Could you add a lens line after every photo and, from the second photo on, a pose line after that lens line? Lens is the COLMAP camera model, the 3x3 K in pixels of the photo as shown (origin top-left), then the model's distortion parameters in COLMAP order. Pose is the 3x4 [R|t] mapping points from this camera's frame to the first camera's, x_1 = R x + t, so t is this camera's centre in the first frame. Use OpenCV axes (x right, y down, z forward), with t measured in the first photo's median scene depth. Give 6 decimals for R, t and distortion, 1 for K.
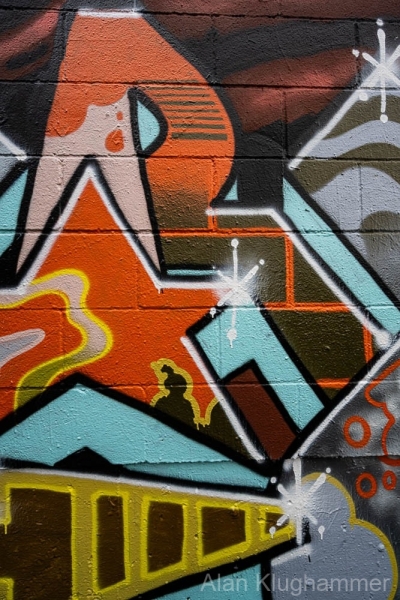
lens RADIAL K [[251.2, 0, 199.3], [0, 251.2, 303.4], [0, 0, 1]] dist [-0.000293, 0.000289]
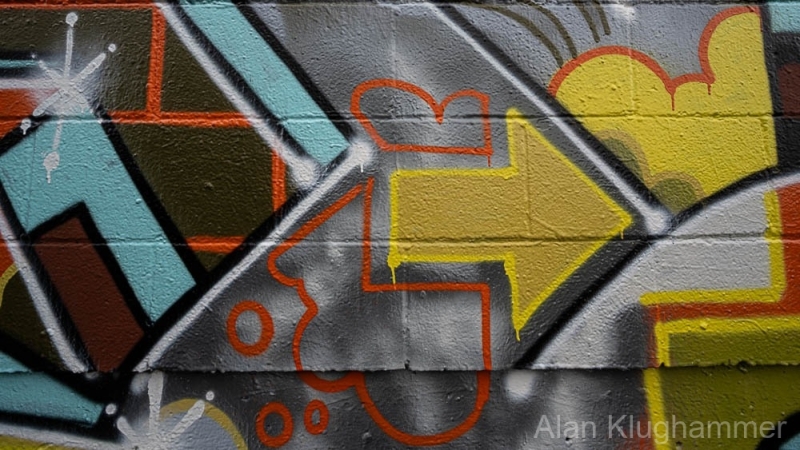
lens RADIAL K [[301.5, 0, 401.2], [0, 301.5, 219.8], [0, 0, 1]] dist [0.000957, 0.000245]
pose [[0.999270, 0.007919, -0.037386, 0.997391], [-0.009642, 0.998889, -0.046138, 0.288546], [0.036979, 0.046465, 0.998235, 0.301847]]
